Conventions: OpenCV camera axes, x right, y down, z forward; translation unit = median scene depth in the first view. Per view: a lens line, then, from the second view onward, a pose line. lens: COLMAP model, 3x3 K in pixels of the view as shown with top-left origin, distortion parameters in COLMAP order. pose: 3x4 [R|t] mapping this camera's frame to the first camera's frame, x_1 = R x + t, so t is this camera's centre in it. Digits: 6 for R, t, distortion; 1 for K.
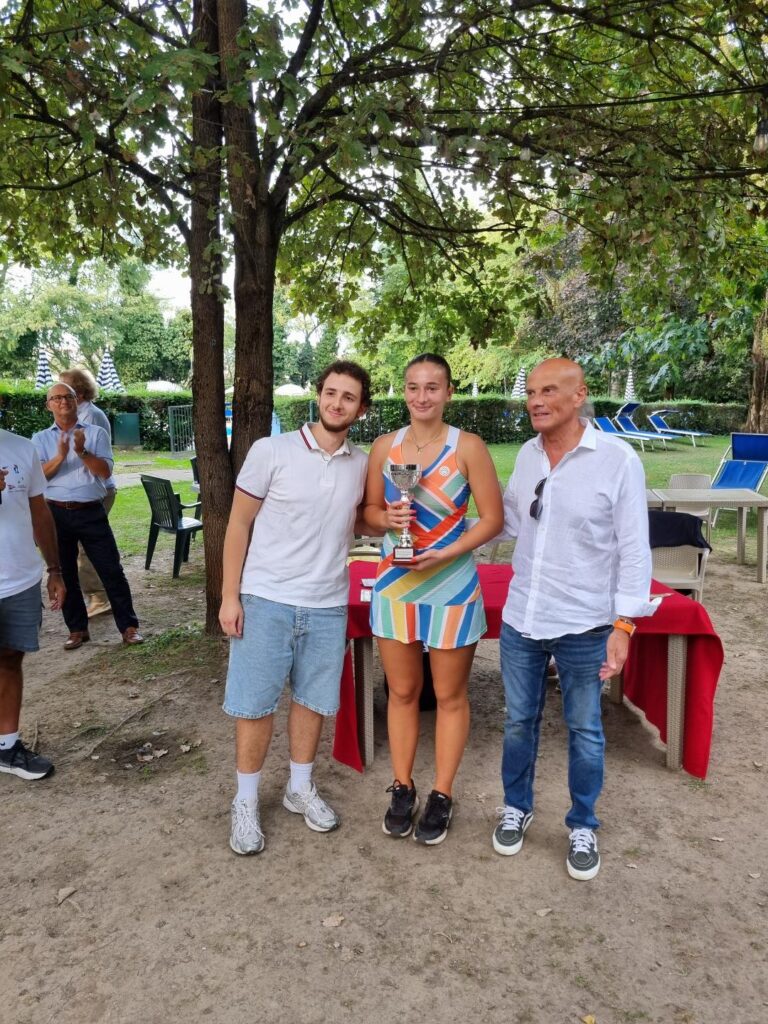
lens RADIAL K [[765.4, 0, 378.0], [0, 765.4, 518.1], [0, 0, 1]] dist [0.034939, -0.001744]
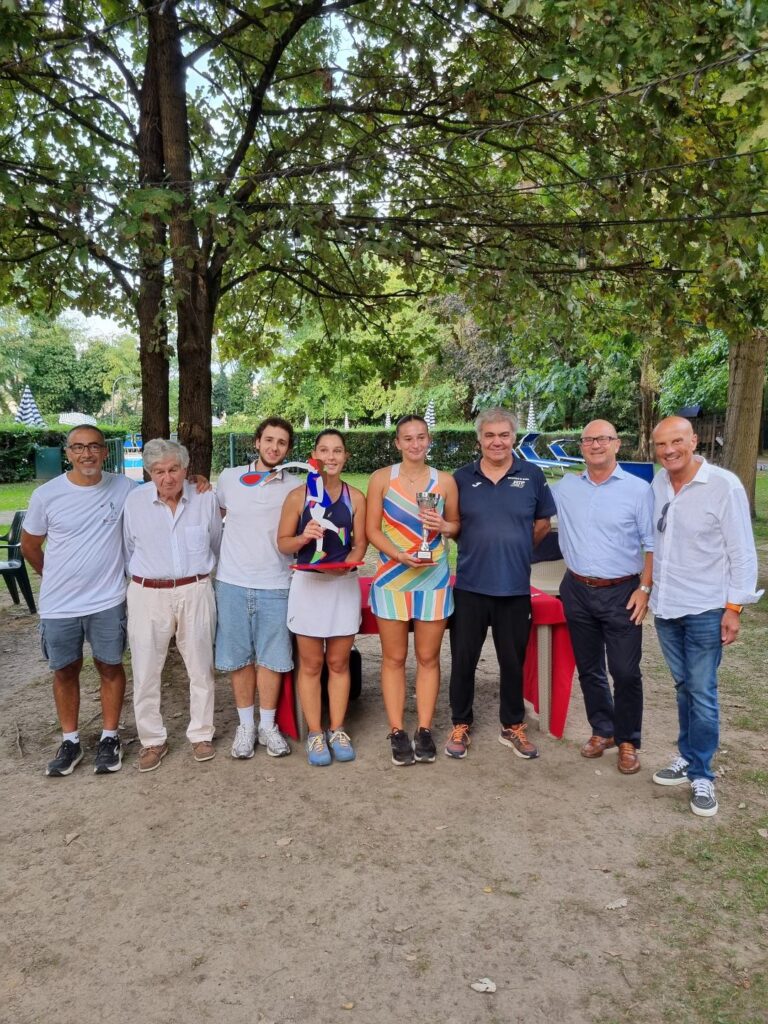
lens RADIAL K [[765.4, 0, 378.0], [0, 765.4, 518.1], [0, 0, 1]] dist [0.034939, -0.001744]
pose [[0.993903, -0.018478, 0.108696, -0.009628], [0.022410, 0.999134, -0.035063, 0.004899], [-0.107953, 0.037285, 0.993457, -0.107457]]
